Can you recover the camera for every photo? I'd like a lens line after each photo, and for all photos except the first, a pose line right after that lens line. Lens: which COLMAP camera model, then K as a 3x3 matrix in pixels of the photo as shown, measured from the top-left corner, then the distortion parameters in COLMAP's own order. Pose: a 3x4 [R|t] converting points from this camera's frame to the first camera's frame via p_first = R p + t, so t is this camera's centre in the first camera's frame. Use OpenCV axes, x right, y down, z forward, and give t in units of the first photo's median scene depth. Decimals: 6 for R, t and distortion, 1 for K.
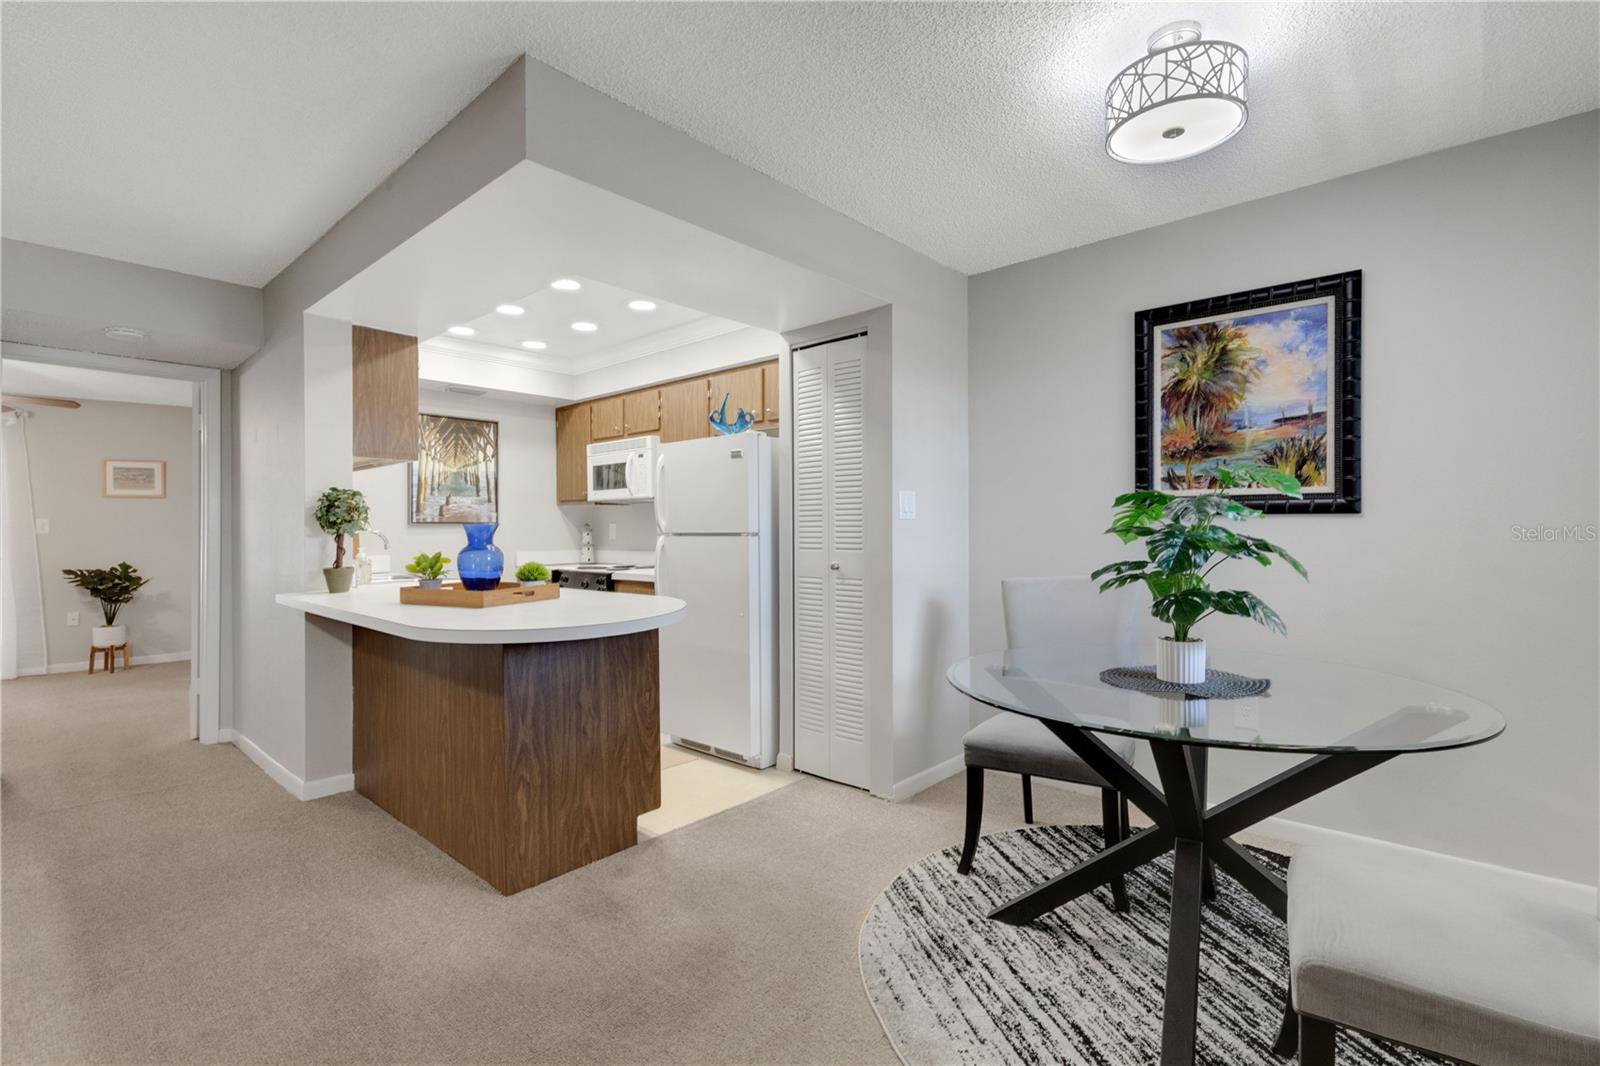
lens RADIAL K [[727.2, 0, 798.1], [0, 727.2, 527.0], [0, 0, 1]] dist [0.006622, 0.000484]
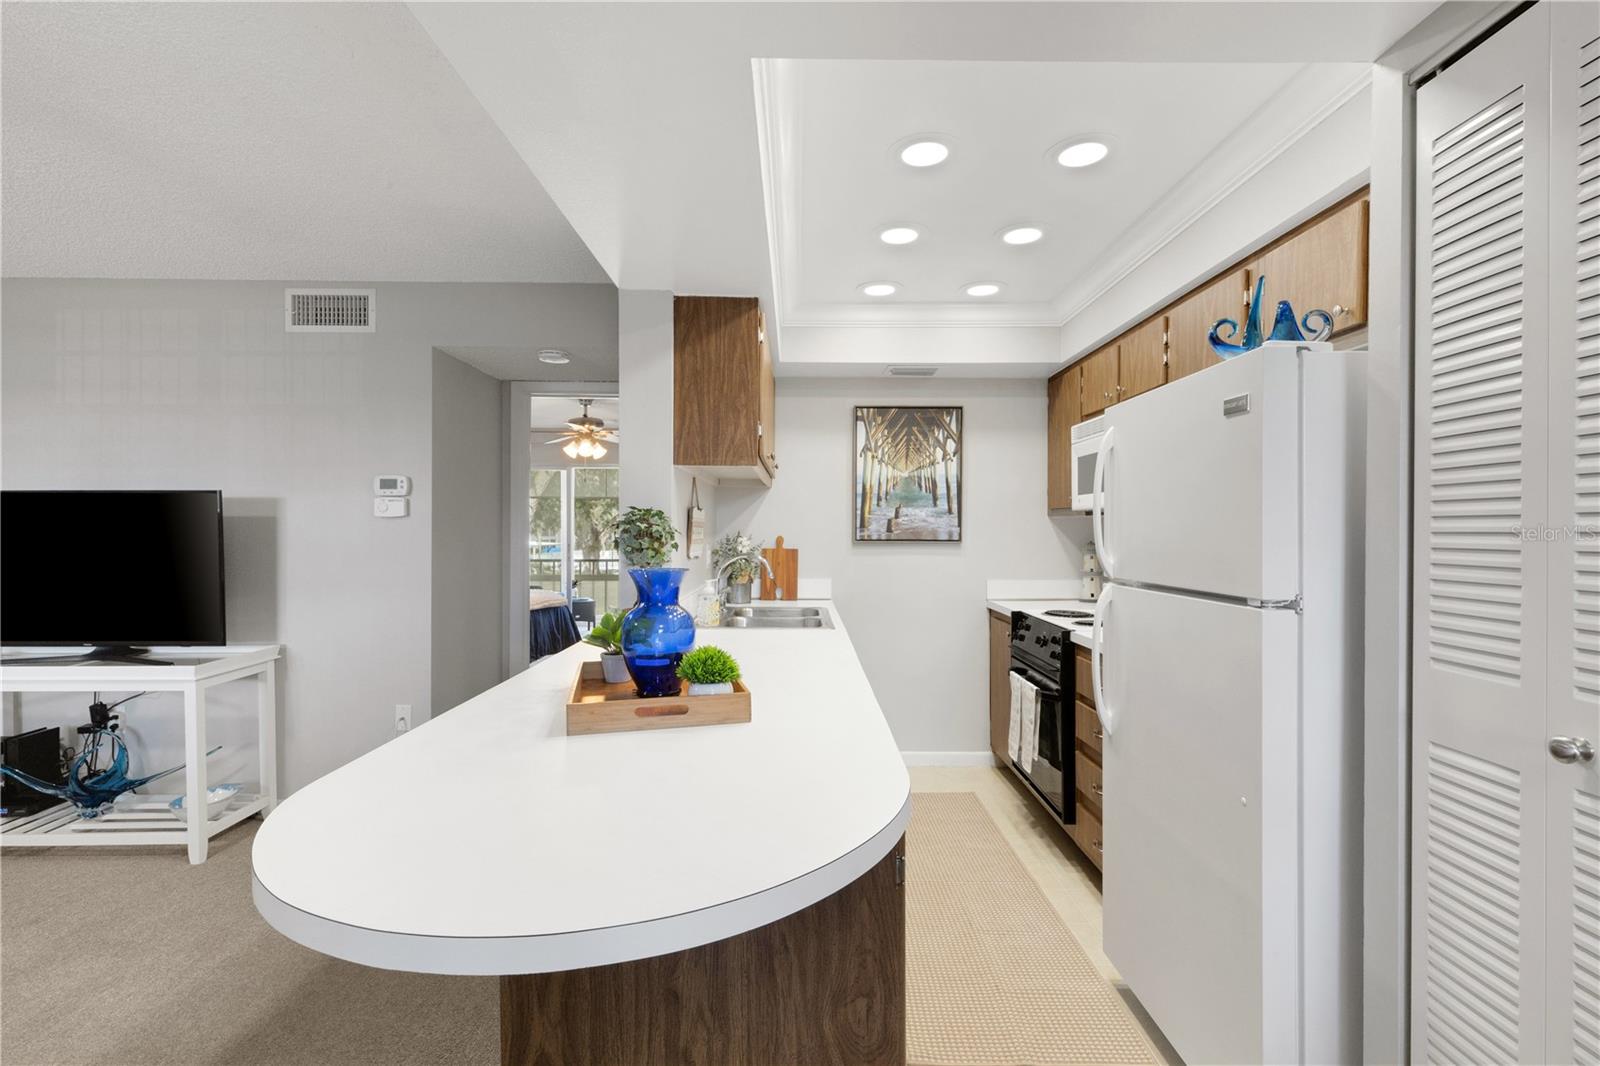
lens RADIAL K [[730.0, 0, 800.0], [0, 730.0, 533.0], [0, 0, 1]] dist [0.007189, 0.000190]
pose [[0.672288, 0.011141, -0.740206, 0.067807], [-0.004732, 0.999931, 0.010752, -0.037612], [0.740275, -0.003726, 0.672294, 0.646858]]
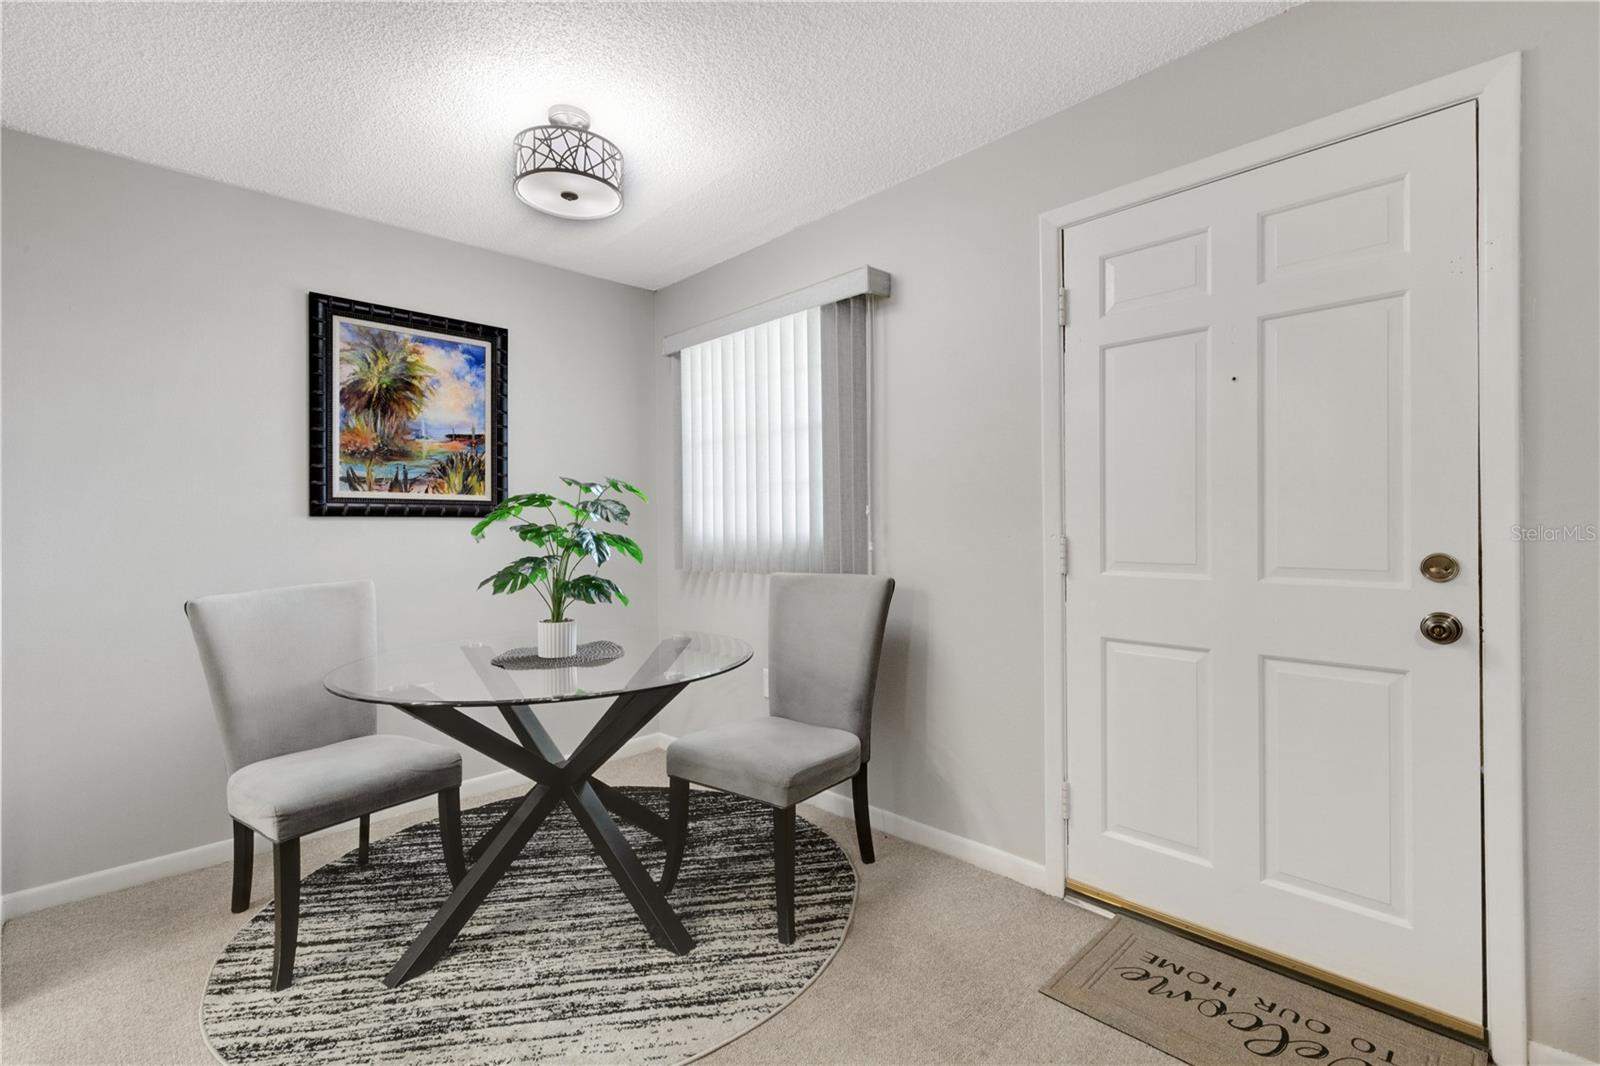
lens RADIAL K [[727.2, 0, 798.1], [0, 727.2, 527.0], [0, 0, 1]] dist [0.006622, 0.000484]
pose [[0.071545, 0.007075, 0.997412, -0.406924], [0.008098, 0.999938, -0.007674, 0.009380], [-0.997404, 0.008626, 0.071484, 0.343352]]
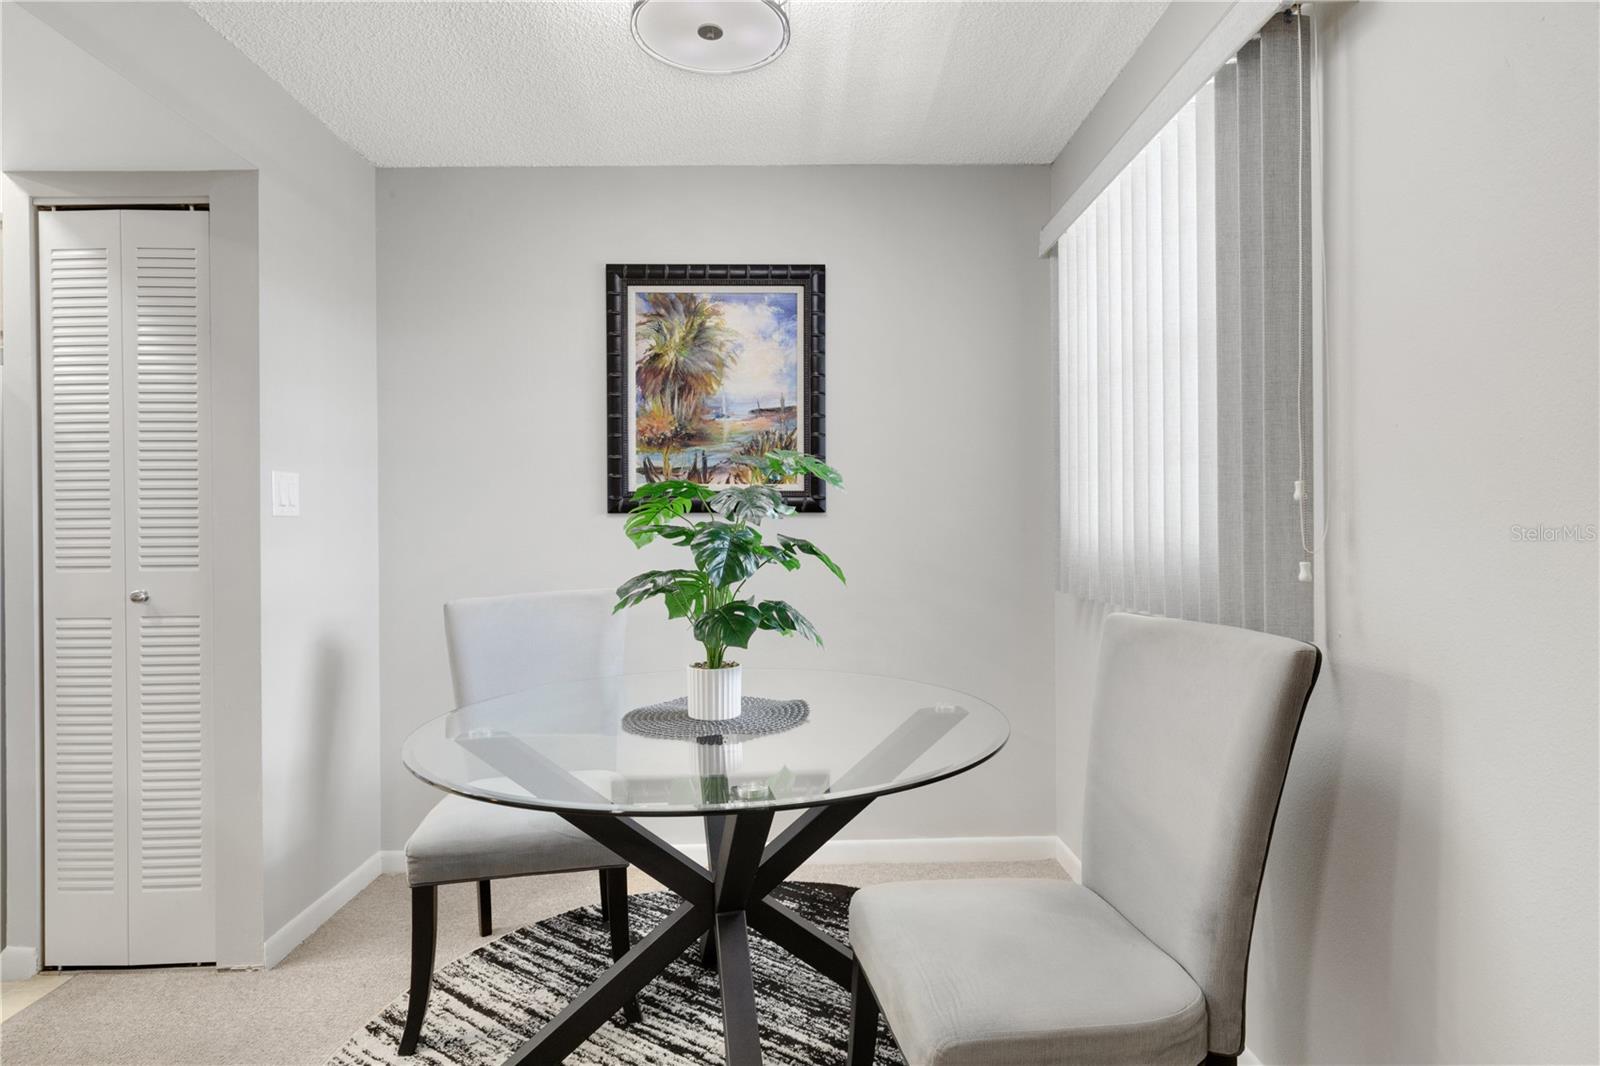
lens RADIAL K [[848.8, 0, 797.8], [0, 848.8, 530.1], [0, 0, 1]] dist [0.001346, 0.000562]
pose [[0.730788, -0.003628, 0.682595, -0.031765], [0.003988, 0.999992, 0.001046, 0.002864], [-0.682593, 0.001957, 0.730796, 0.163951]]
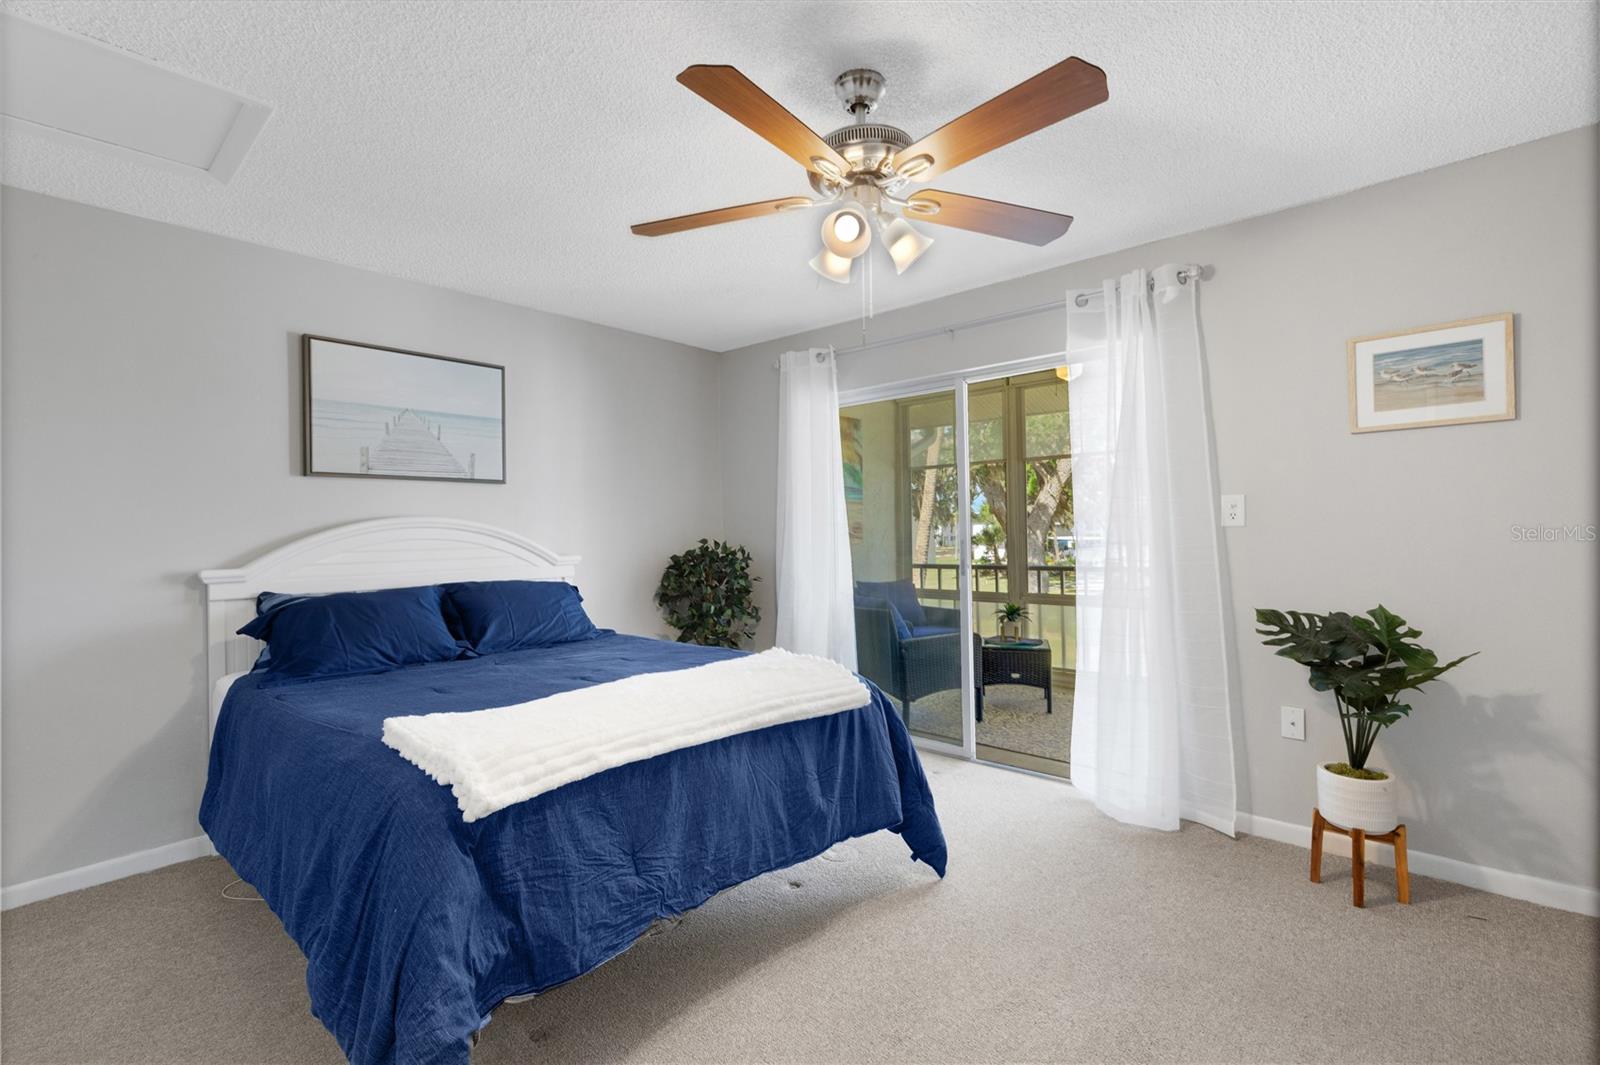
lens RADIAL K [[712.0, 0, 800.0], [0, 712.0, 532.5], [0, 0, 1]] dist [-0.002426, -0.000382]
pose [[-0.007466, 0.007744, -0.999942, -1.220411], [0.022624, 0.999715, 0.007574, 0.007959], [0.999716, -0.022566, -0.007639, 1.530526]]
